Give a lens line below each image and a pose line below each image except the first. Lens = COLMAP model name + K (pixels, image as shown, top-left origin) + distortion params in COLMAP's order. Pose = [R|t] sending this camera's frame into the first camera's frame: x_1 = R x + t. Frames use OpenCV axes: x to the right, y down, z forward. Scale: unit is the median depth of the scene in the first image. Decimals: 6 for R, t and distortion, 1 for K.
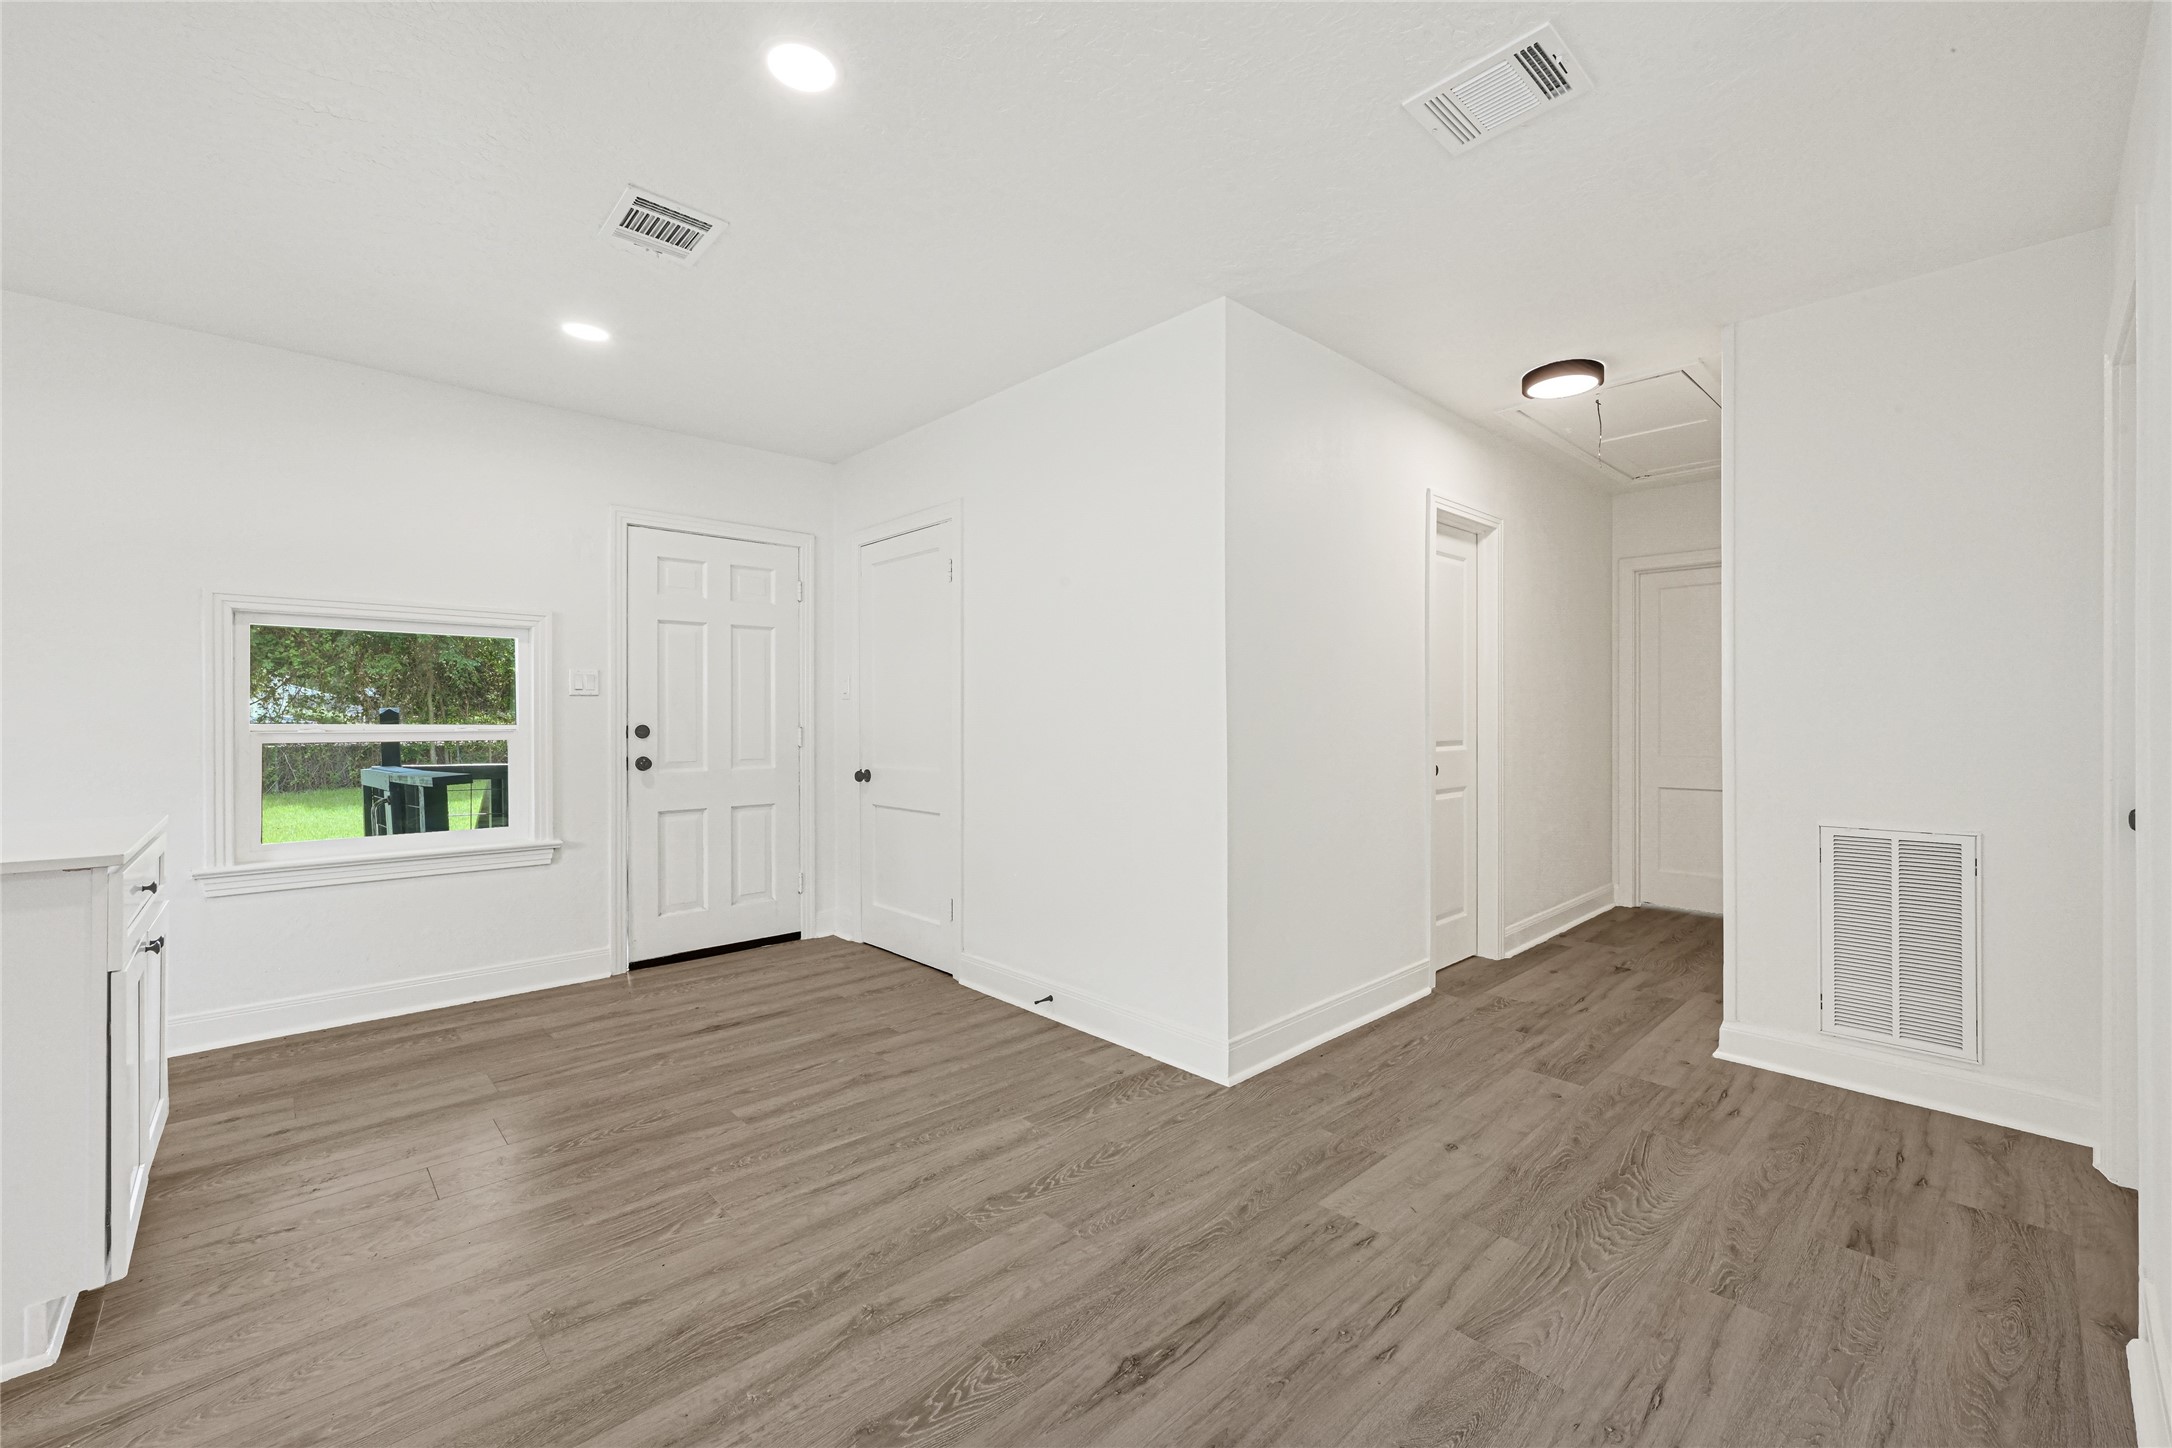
lens RADIAL K [[880.6, 0, 1087.5], [0, 880.6, 715.7], [0, 0, 1]] dist [0.000638, -0.000084]
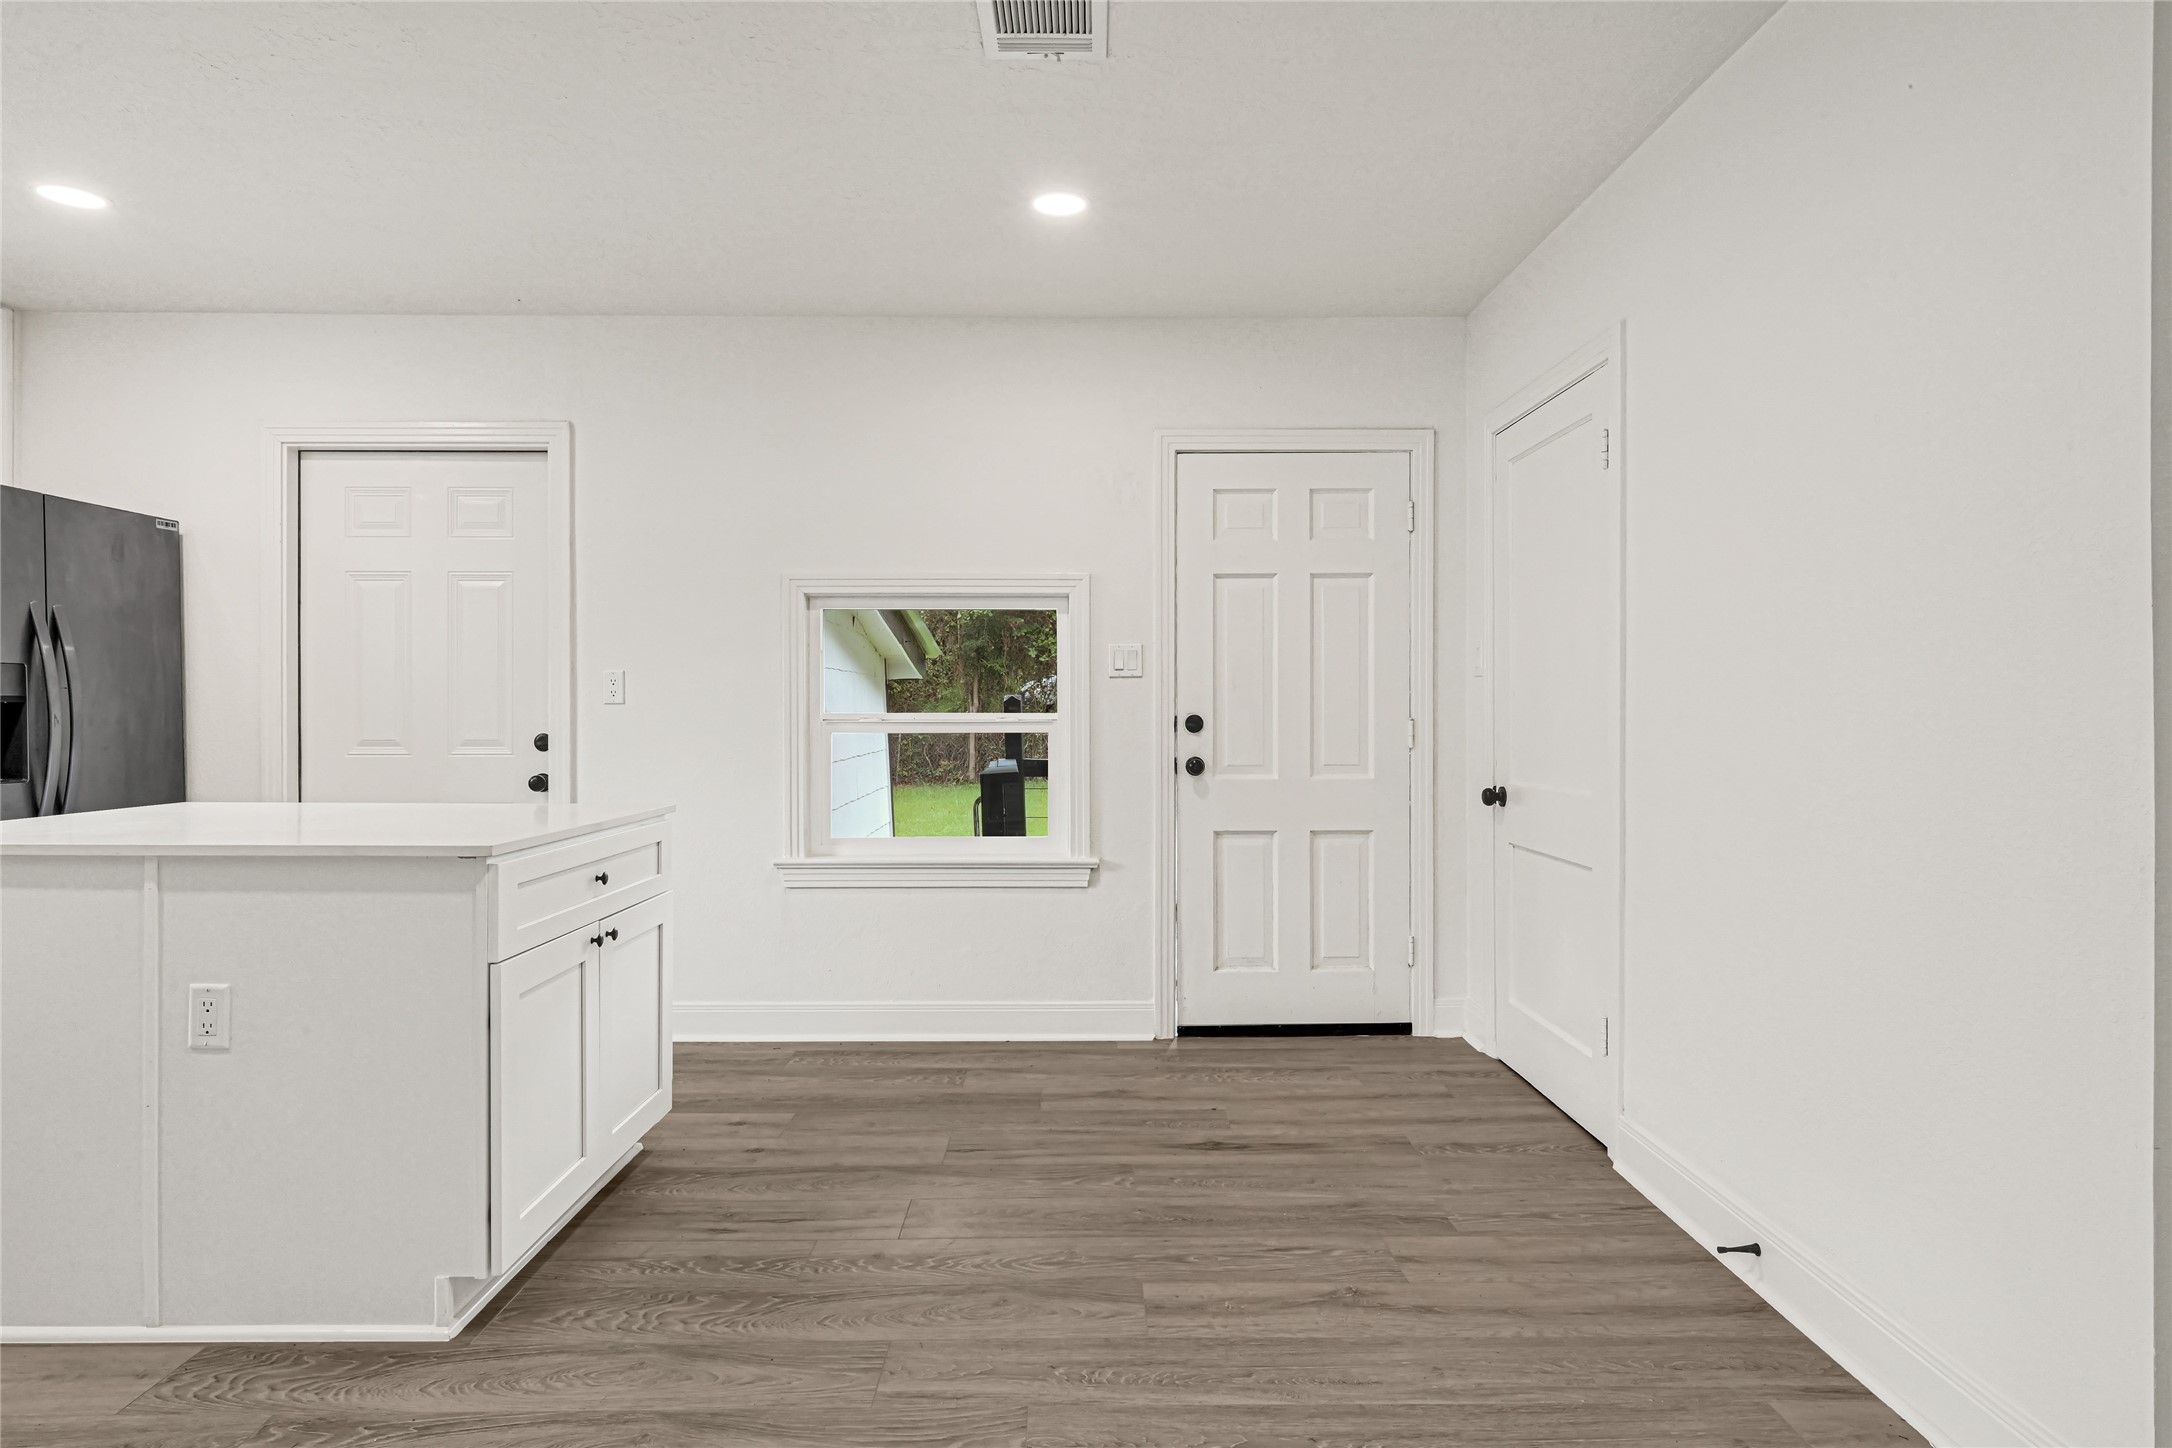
lens RADIAL K [[1182.1, 0, 1087.7], [0, 1182.1, 713.8], [0, 0, 1]] dist [0.000394, 0.000287]
pose [[0.738752, 0.003489, -0.673969, 0.133823], [0.003047, 0.999959, 0.008516, 0.000638], [0.673971, -0.008345, 0.738711, 0.227868]]
